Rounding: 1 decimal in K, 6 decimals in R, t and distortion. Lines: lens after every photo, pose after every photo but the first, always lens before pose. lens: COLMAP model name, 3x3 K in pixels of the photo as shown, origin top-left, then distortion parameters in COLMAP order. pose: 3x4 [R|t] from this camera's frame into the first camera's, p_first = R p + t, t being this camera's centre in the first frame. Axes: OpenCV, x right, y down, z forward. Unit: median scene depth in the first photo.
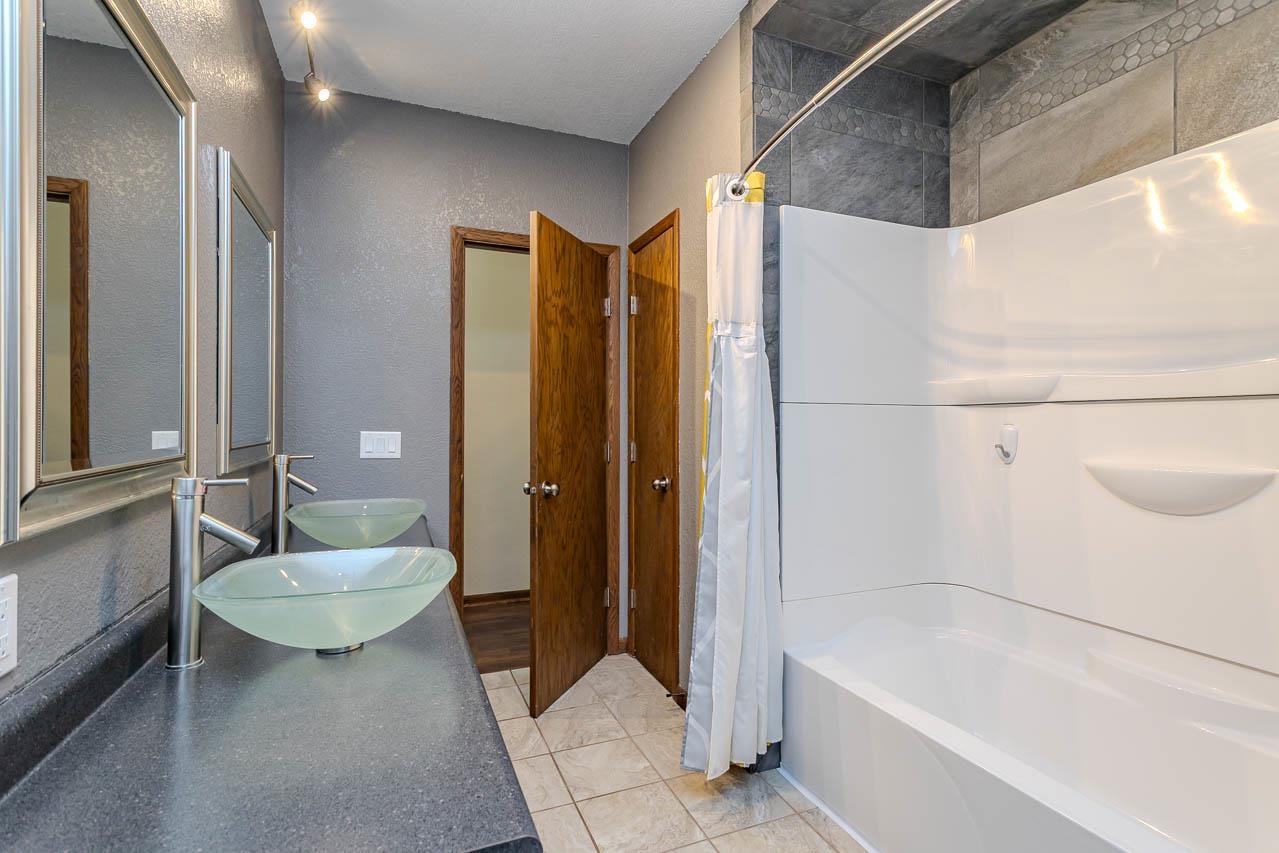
lens RADIAL K [[610.3, 0, 637.0], [0, 610.3, 425.2], [0, 0, 1]] dist [-0.000023, 0.003415]
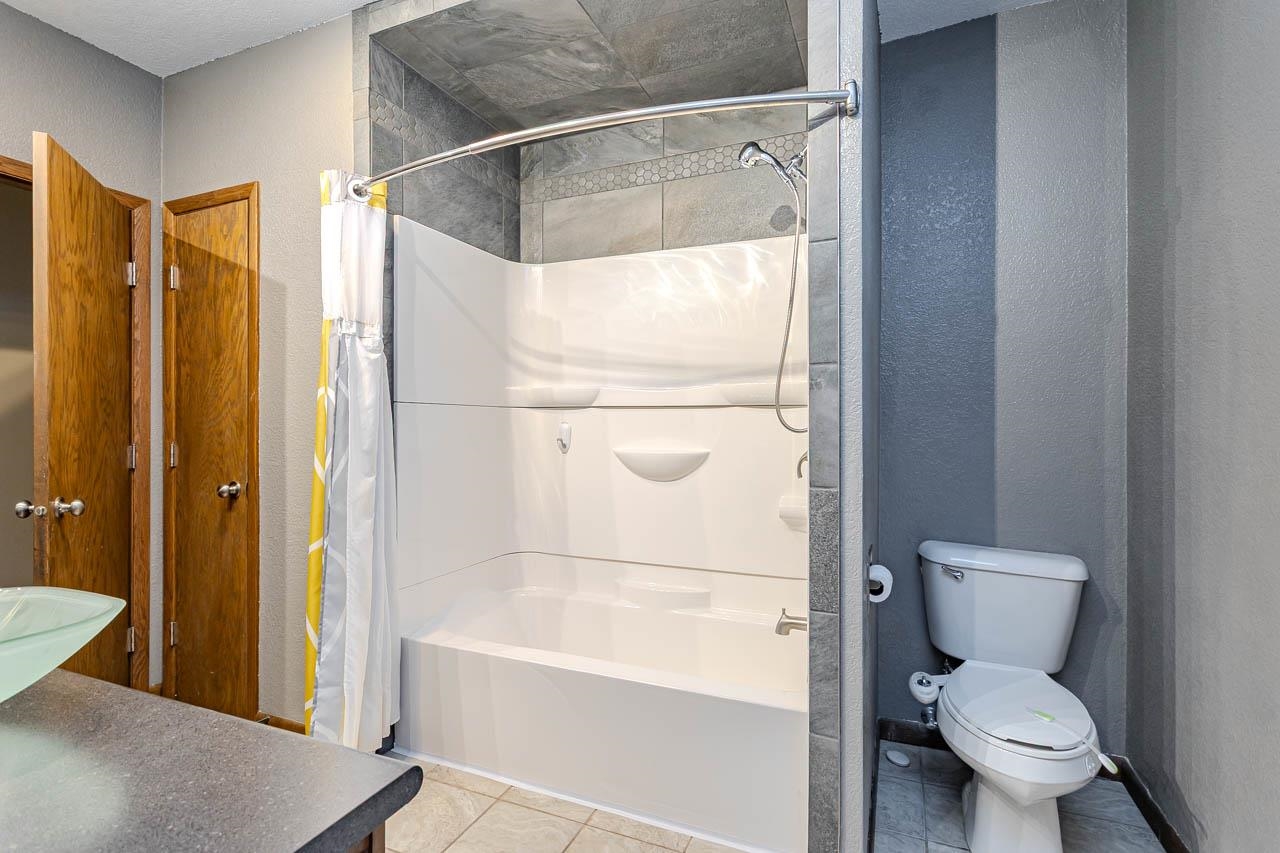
lens RADIAL K [[610.8, 0, 643.4], [0, 610.8, 425.9], [0, 0, 1]] dist [-0.000023, 0.003415]
pose [[0.704306, -0.001044, 0.709896, -0.202767], [-0.001909, 0.999993, 0.003365, -0.000096], [-0.709894, -0.003725, 0.704299, -0.045907]]
